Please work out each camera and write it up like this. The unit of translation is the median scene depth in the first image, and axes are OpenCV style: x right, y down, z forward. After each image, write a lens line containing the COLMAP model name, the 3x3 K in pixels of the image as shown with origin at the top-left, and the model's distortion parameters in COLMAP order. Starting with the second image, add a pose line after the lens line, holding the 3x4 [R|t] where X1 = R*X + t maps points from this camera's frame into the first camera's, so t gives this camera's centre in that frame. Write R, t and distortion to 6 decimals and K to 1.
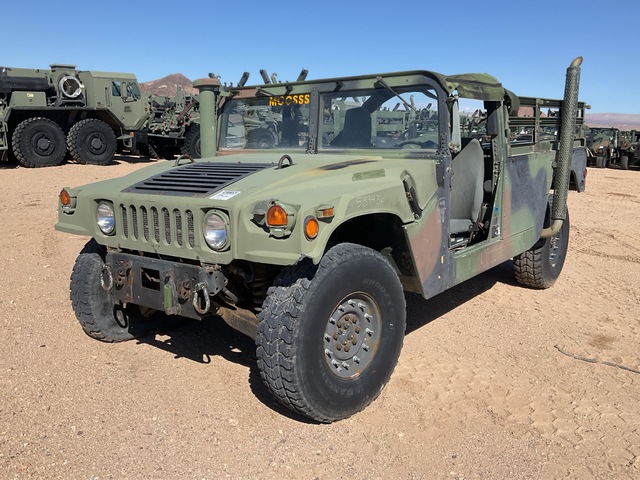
lens RADIAL K [[584.5, 0, 320.9], [0, 584.5, 247.3], [0, 0, 1]] dist [0.110675, 0.002353]
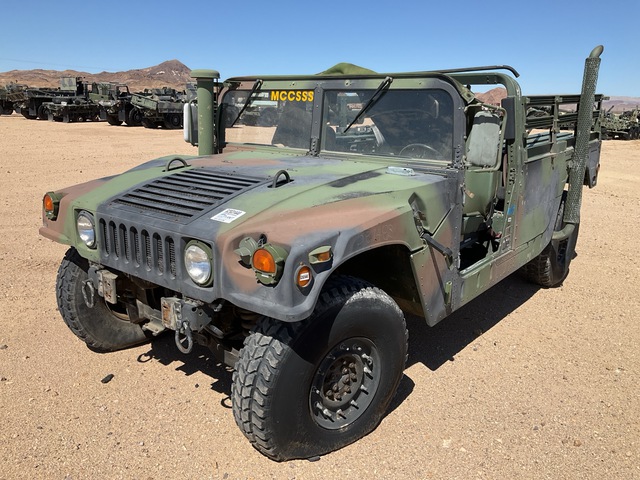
lens RADIAL K [[536.0, 0, 329.4], [0, 536.0, 245.3], [0, 0, 1]] dist [0.102719, -0.059451]
pose [[0.999692, 0.024355, -0.004836, 0.017141], [-0.023879, 0.996369, 0.081723, -0.098221], [0.006809, -0.081582, 0.996643, 0.148176]]
